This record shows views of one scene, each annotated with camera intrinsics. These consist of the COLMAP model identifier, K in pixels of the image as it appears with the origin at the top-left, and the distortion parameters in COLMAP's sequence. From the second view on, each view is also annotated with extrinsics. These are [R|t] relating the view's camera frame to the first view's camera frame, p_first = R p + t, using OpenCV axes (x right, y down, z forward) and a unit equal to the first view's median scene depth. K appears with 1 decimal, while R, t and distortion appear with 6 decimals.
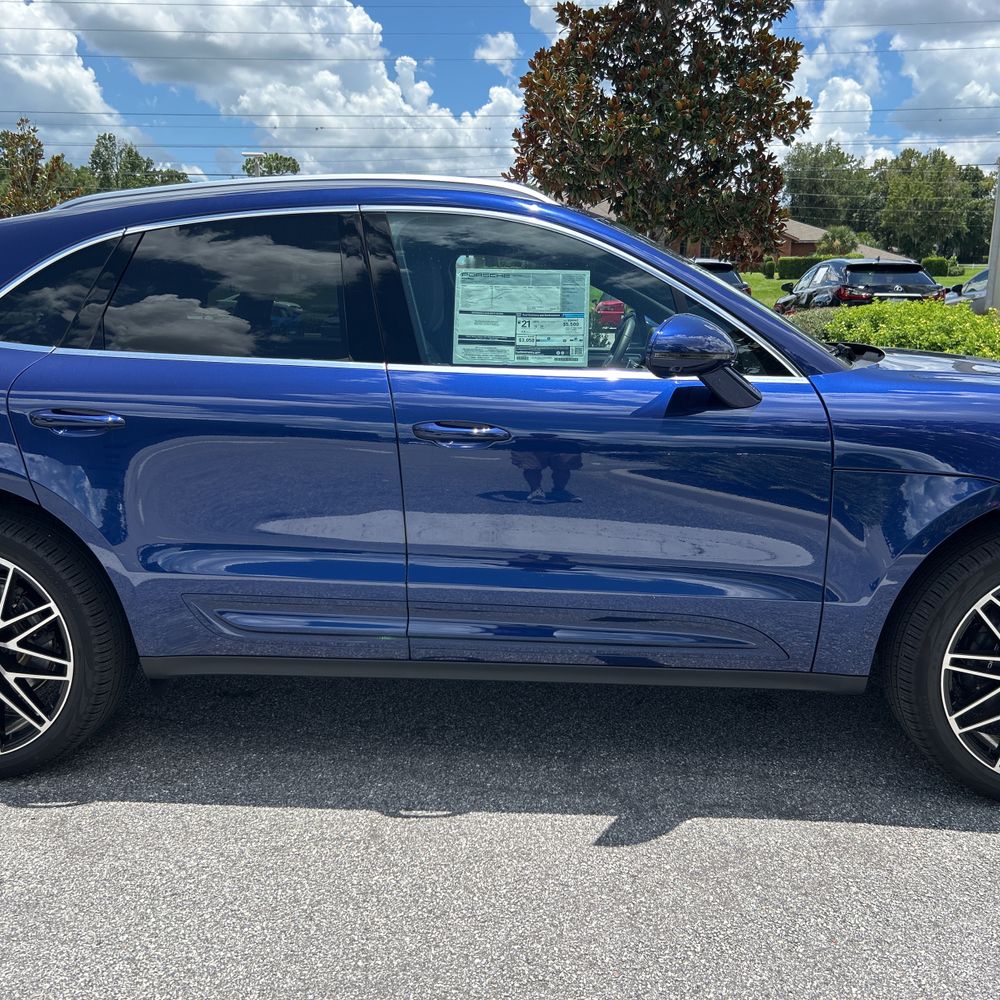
lens RADIAL K [[1020.4, 0, 503.3], [0, 1020.4, 493.9], [0, 0, 1]] dist [0.016994, 0.000000]
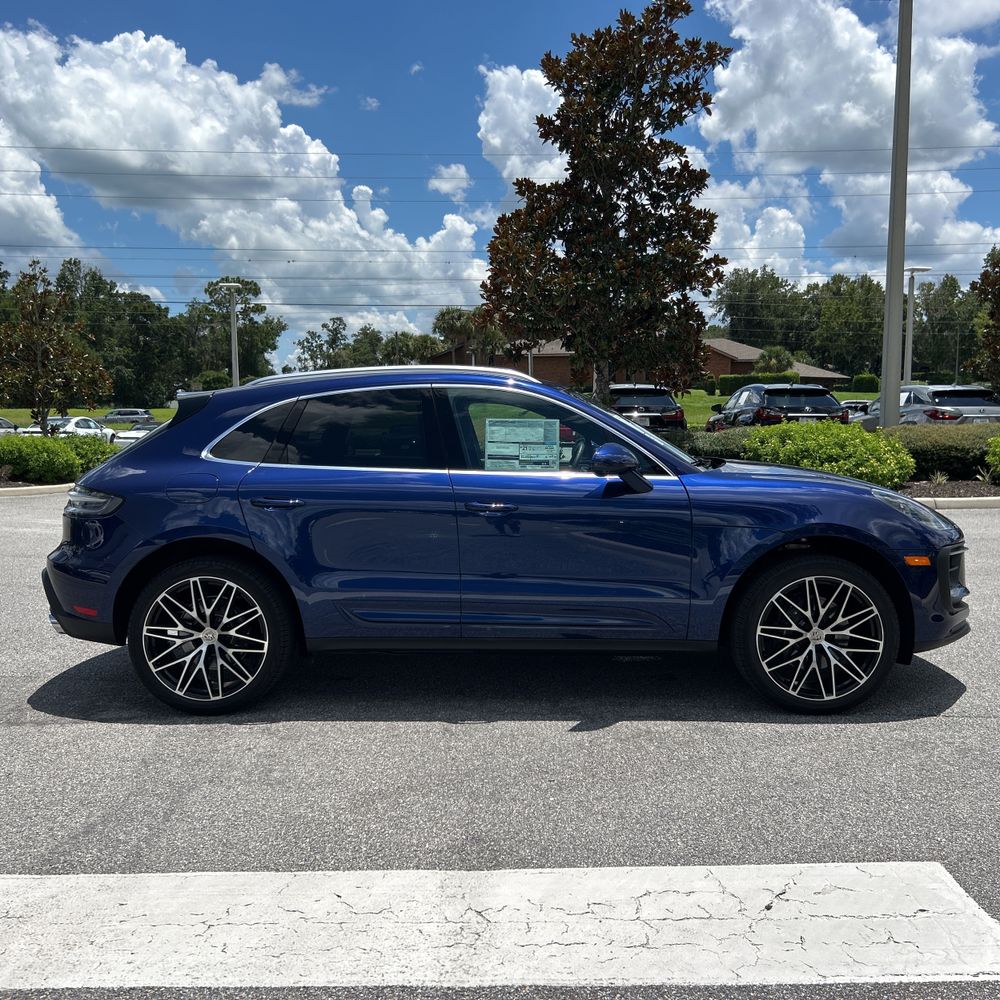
lens RADIAL K [[1020.4, 0, 502.3], [0, 1020.4, 474.6], [0, 0, 1]] dist [0.016994, 0.000000]
pose [[0.999015, -0.006136, 0.043954, -0.021491], [0.011719, 0.991715, -0.127925, 0.024541], [-0.042805, 0.128315, 0.990809, -0.173513]]
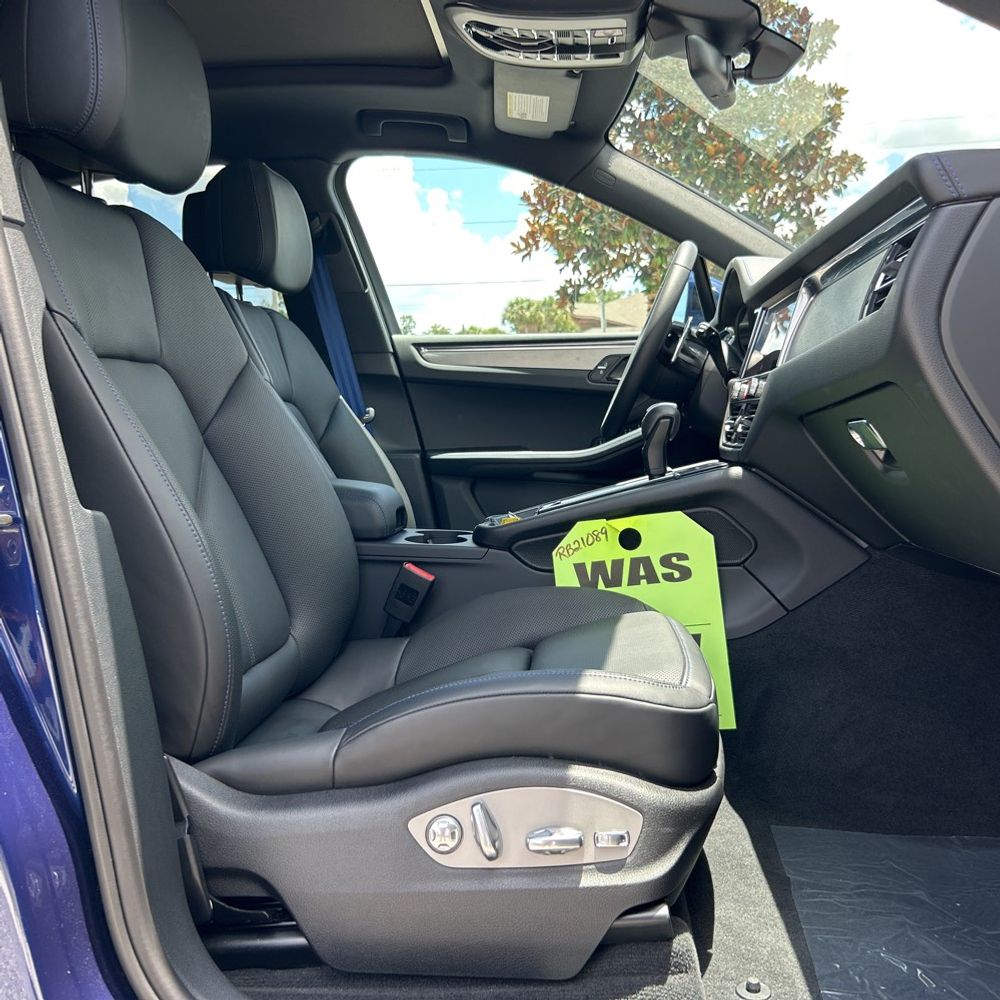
lens RADIAL K [[1020.4, 0, 502.3], [0, 1020.4, 492.2], [0, 0, 1]] dist [0.016994, 0.000000]
pose [[0.999170, -0.023588, -0.033205, 0.016895], [0.019691, 0.993381, -0.113167, 0.000810], [0.035654, 0.112419, 0.993021, 0.159751]]
